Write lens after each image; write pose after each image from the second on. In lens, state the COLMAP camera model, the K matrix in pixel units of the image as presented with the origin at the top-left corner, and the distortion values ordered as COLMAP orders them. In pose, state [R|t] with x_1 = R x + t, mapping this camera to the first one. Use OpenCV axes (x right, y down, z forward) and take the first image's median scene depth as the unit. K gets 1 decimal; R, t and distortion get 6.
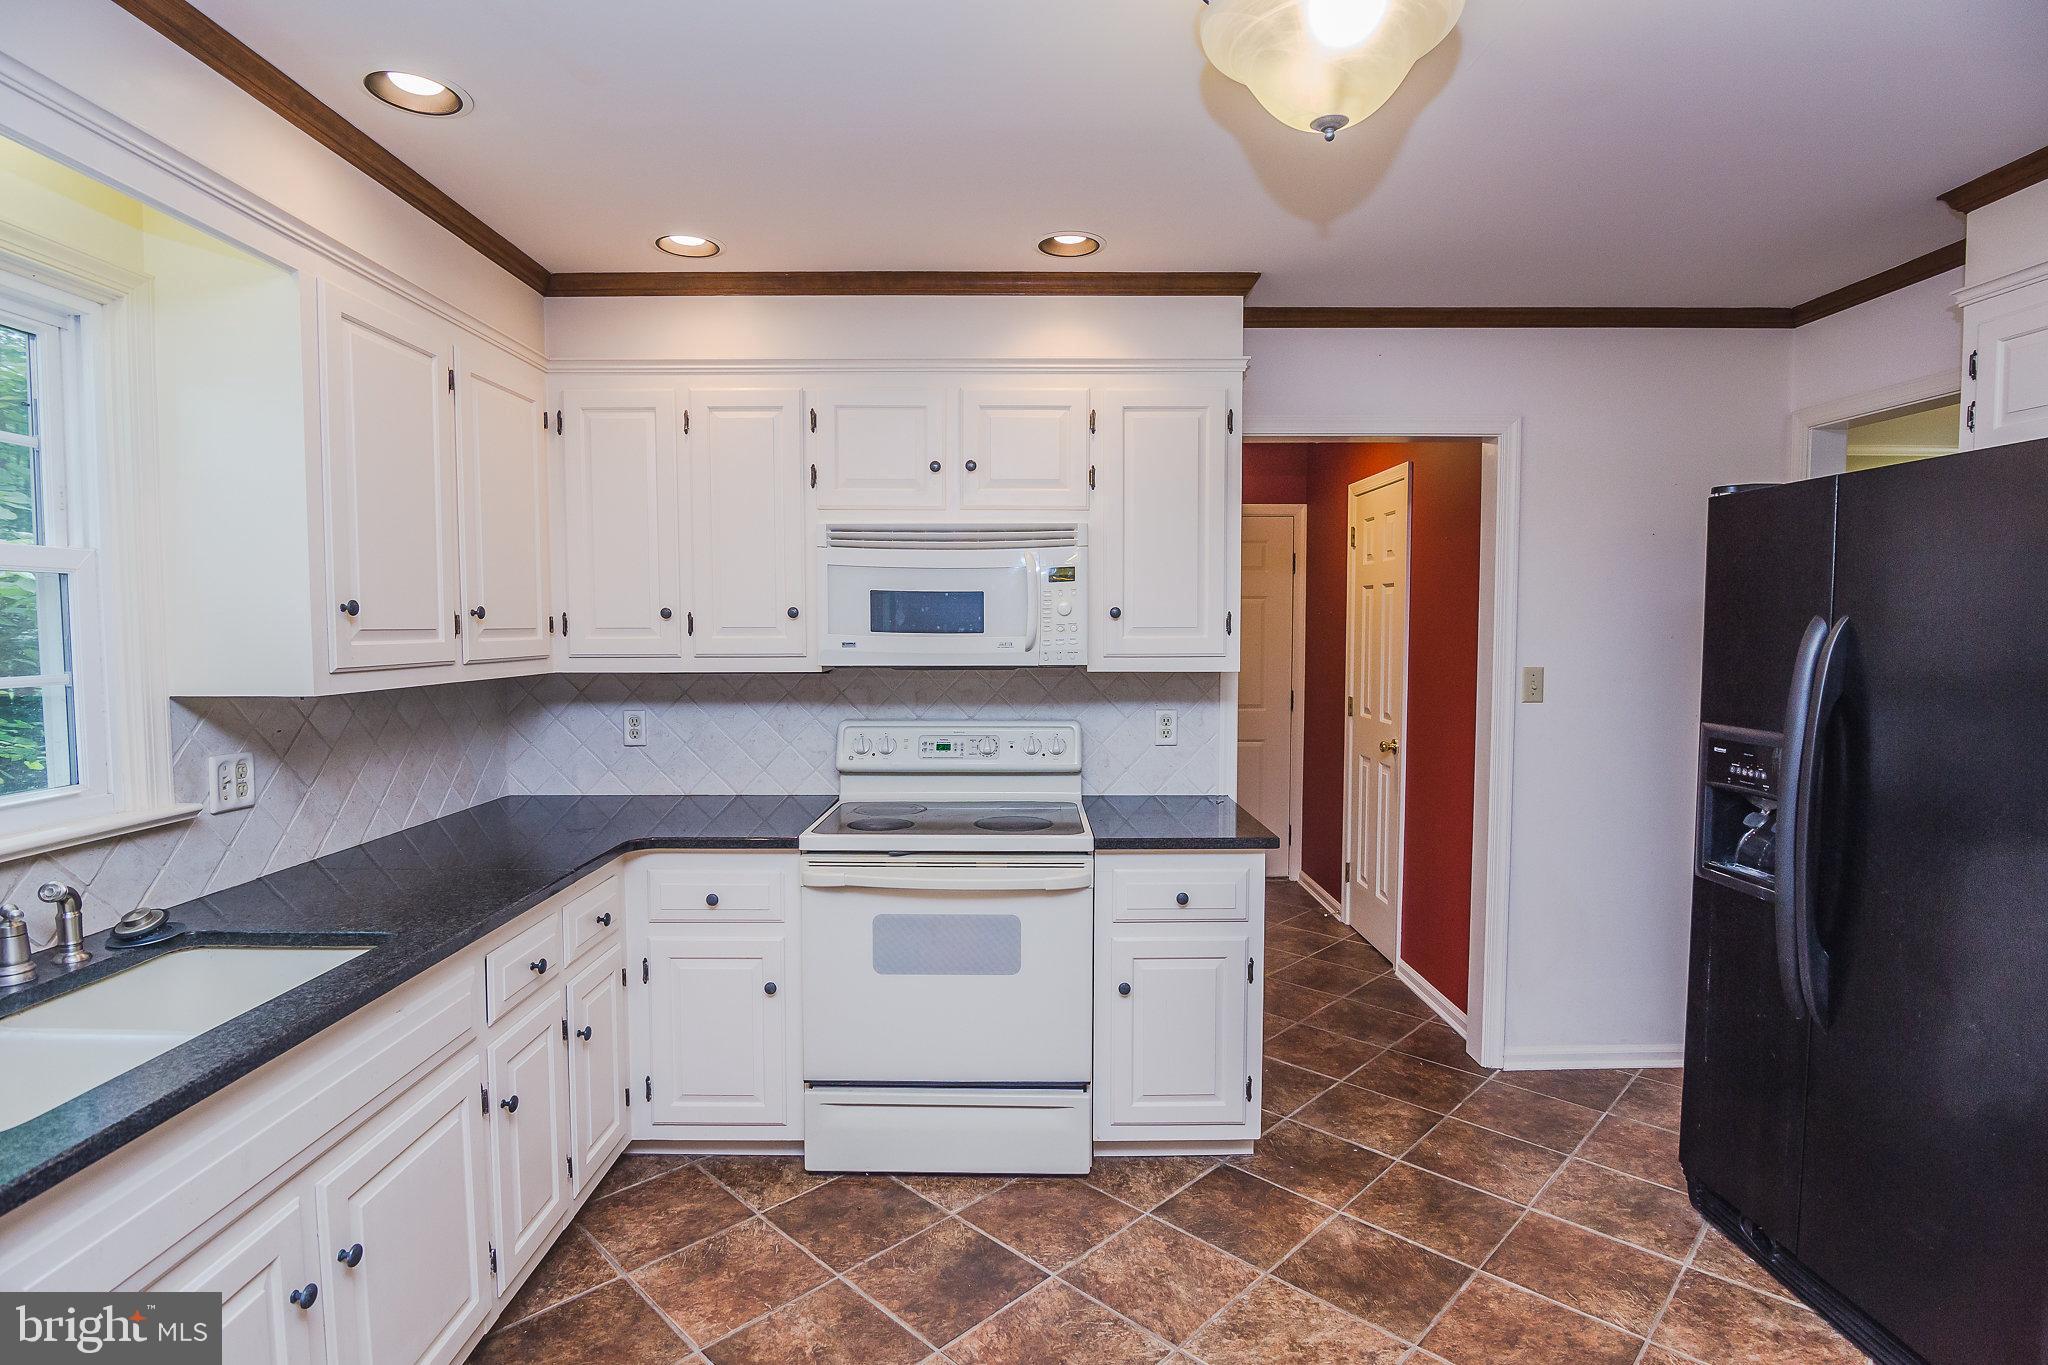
lens RADIAL K [[1014.5, 0, 1022.6], [0, 1014.5, 684.1], [0, 0, 1]] dist [-0.021163, 0.000008]
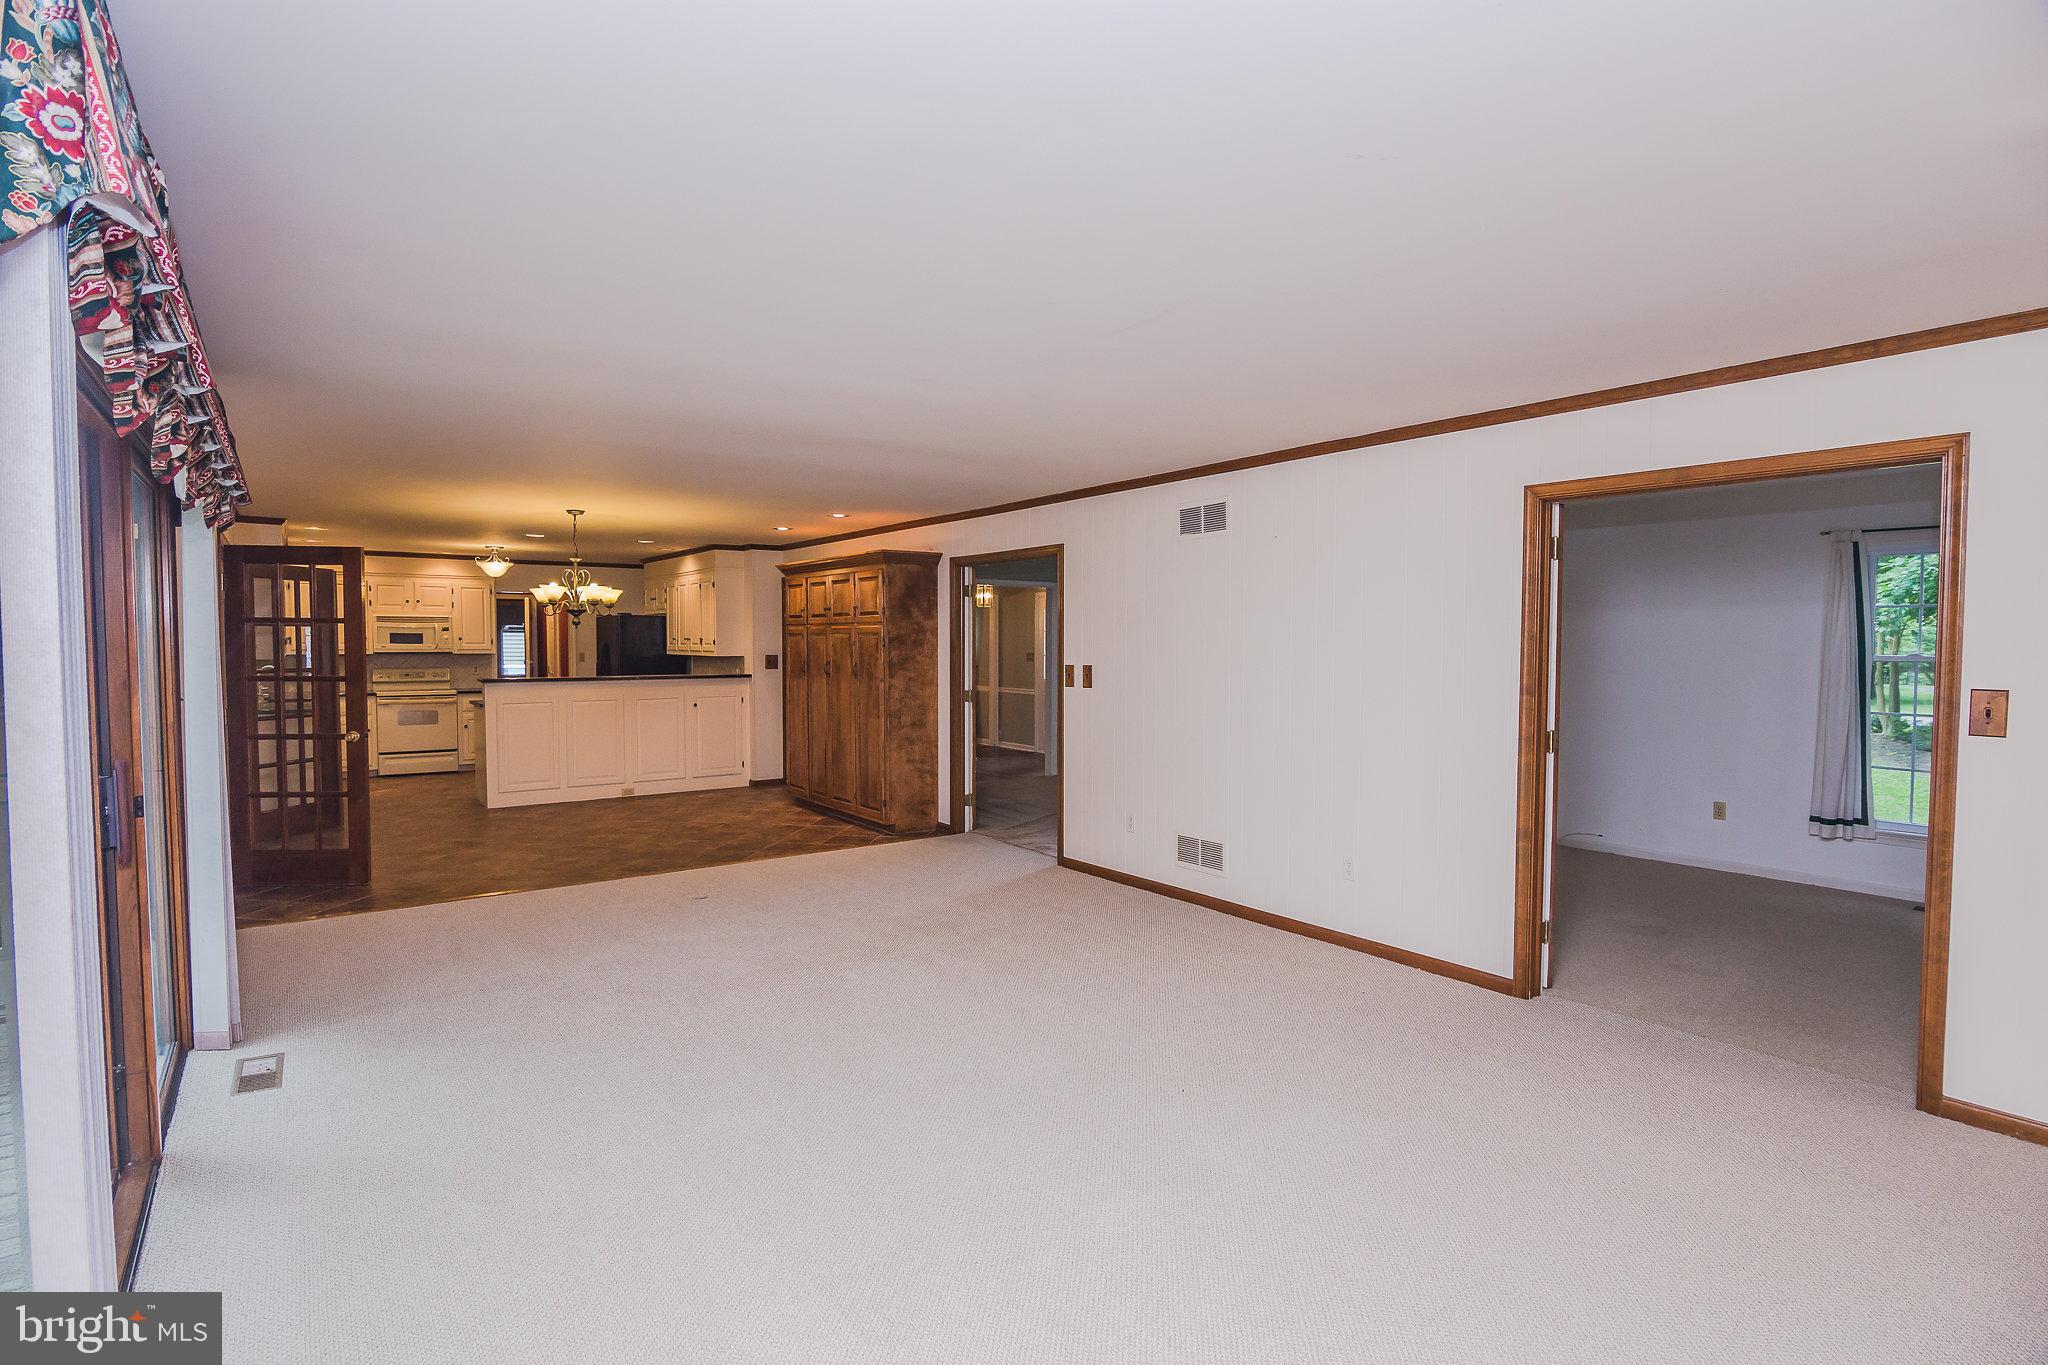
lens RADIAL K [[995.5, 0, 1022.8], [0, 995.5, 684.5], [0, 0, 1]] dist [-0.018074, -0.000875]
pose [[0.805909, -0.023017, 0.591592, -0.474814], [0.030842, 0.999519, -0.003127, 0.208553], [-0.591236, 0.020766, 0.806231, -3.777982]]
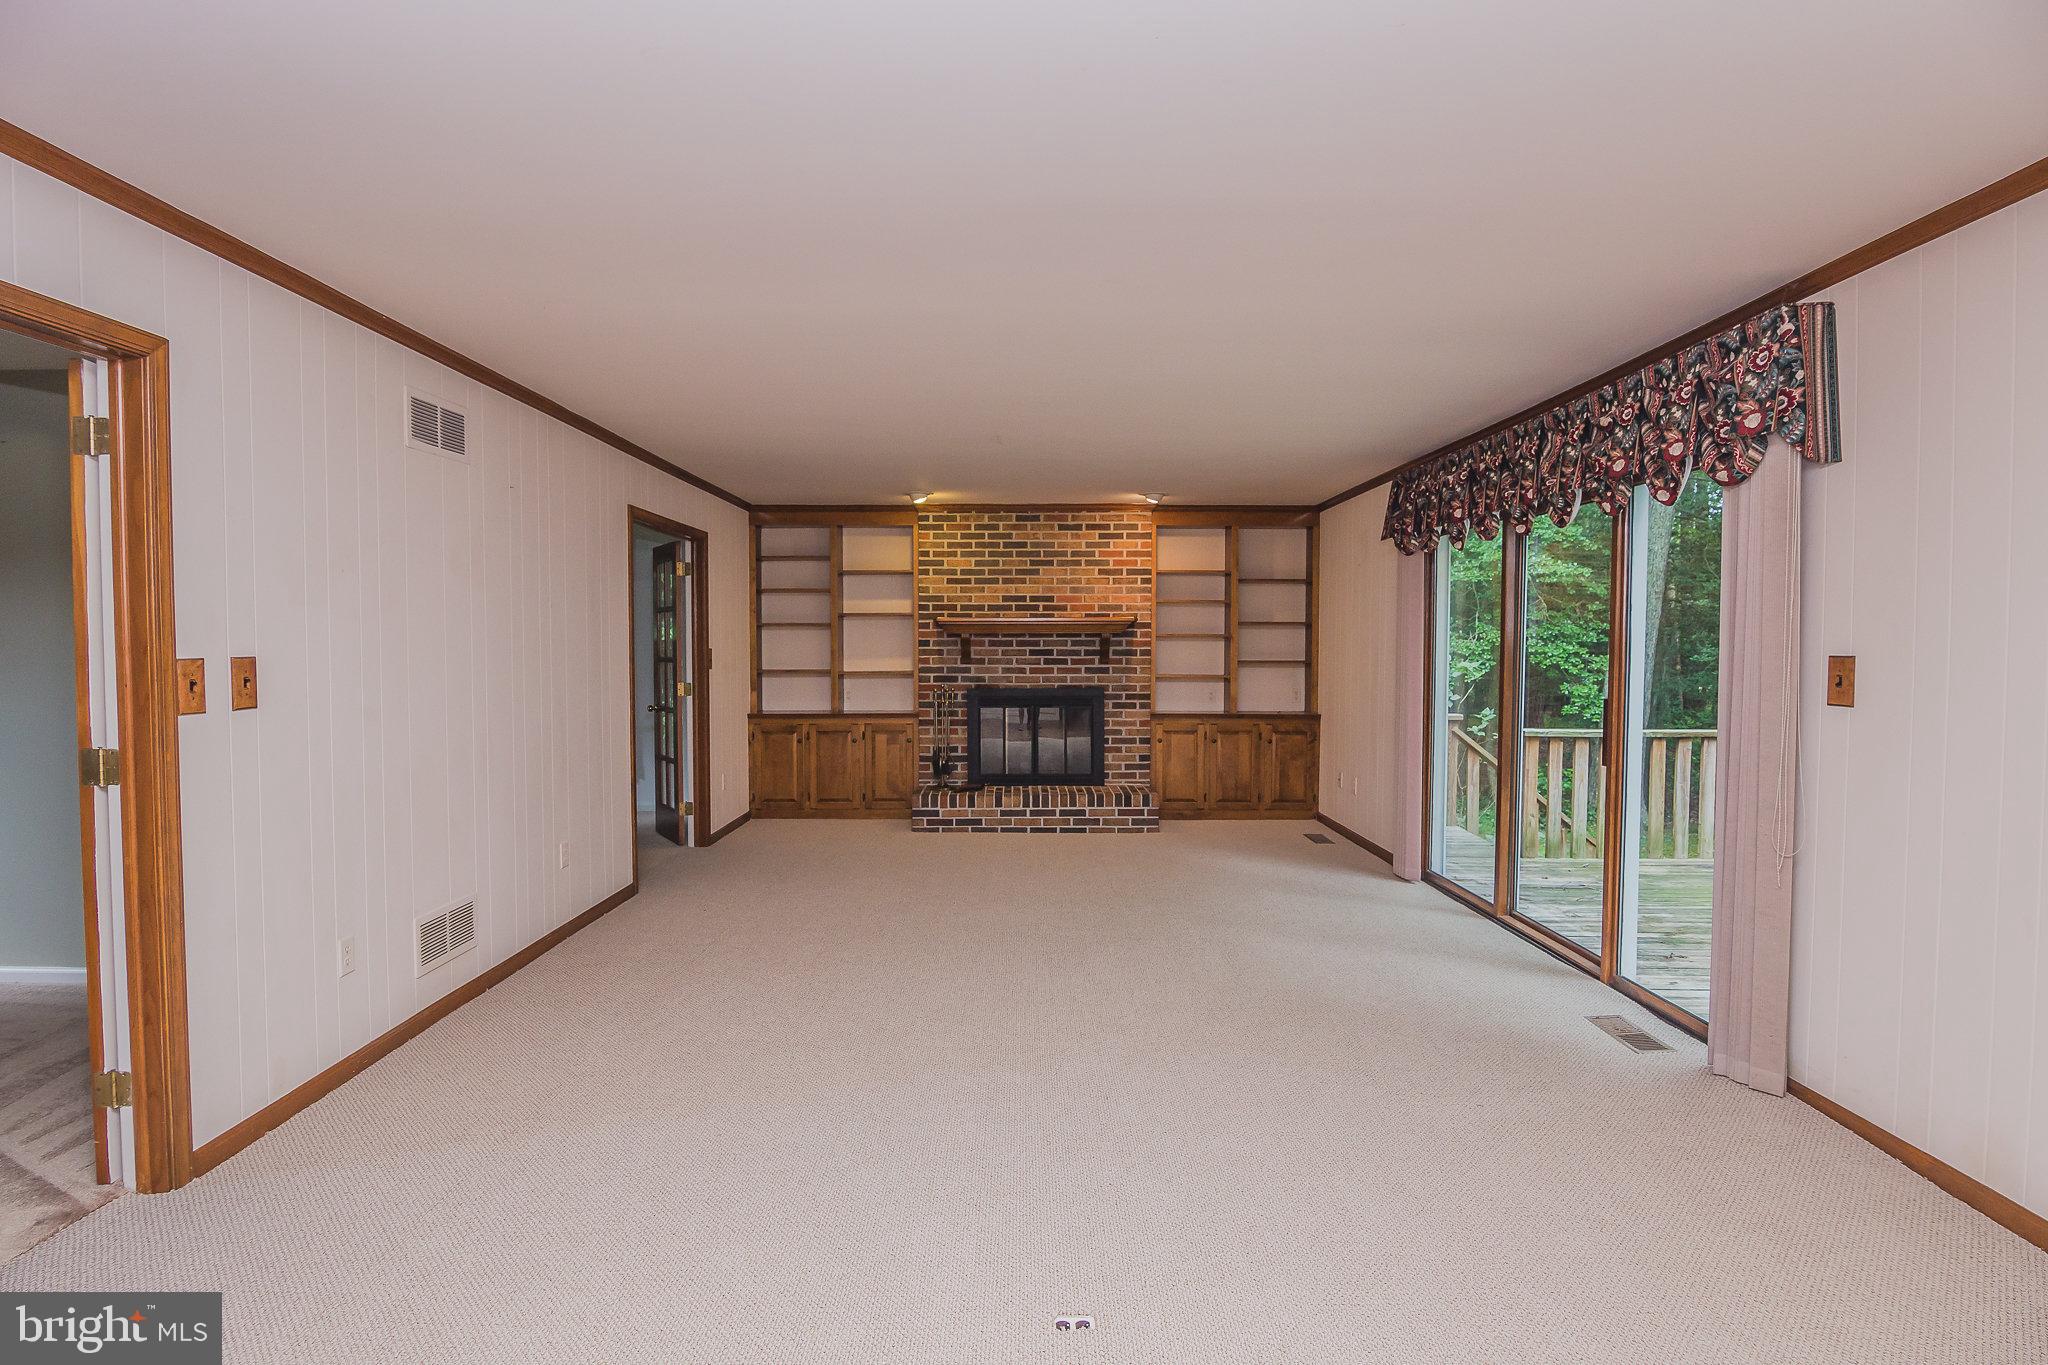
lens RADIAL K [[1022.7, 0, 1023.0], [0, 1022.7, 684.0], [0, 0, 1]] dist [-0.017313, -0.001694]
pose [[-0.999989, -0.000908, 0.004551, 0.255046], [-0.000474, 0.995542, 0.094319, 0.088359], [-0.004617, 0.094316, -0.995532, -0.913277]]
